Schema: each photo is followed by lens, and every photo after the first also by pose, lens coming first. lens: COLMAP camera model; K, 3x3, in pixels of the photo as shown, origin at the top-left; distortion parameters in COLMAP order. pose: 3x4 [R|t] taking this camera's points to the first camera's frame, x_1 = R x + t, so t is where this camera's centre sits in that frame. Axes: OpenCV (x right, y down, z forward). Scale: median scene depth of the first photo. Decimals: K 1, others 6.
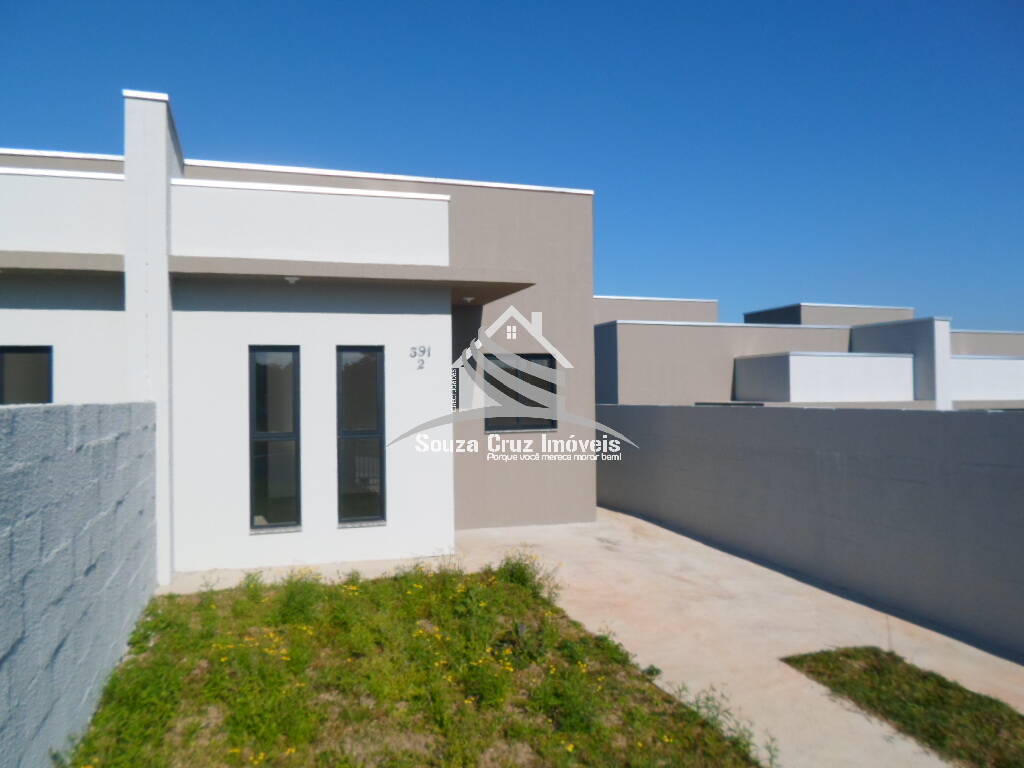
lens RADIAL K [[774.4, 0, 512.9], [0, 774.4, 383.9], [0, 0, 1]] dist [-0.023600, -0.009953]
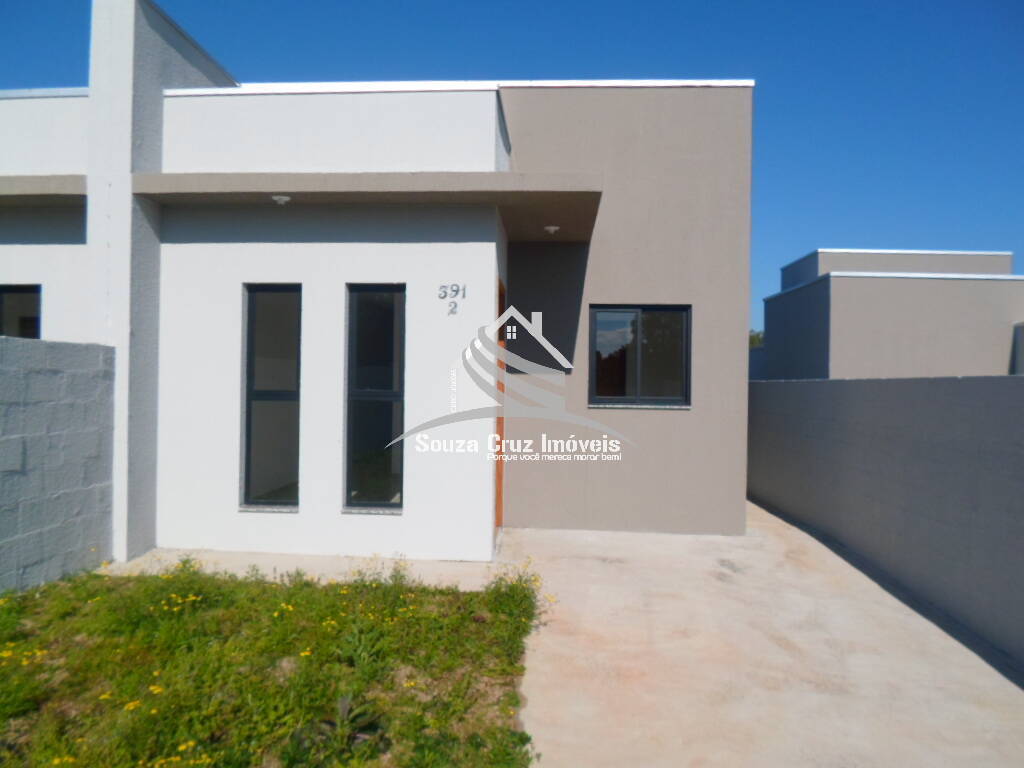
lens RADIAL K [[774.4, 0, 512.1], [0, 774.4, 386.1], [0, 0, 1]] dist [-0.023600, -0.009953]
pose [[0.926901, 0.026219, -0.374389, 0.233500], [-0.021082, 0.999619, 0.017811, 0.038503], [0.374714, -0.008616, 0.927101, 0.332860]]
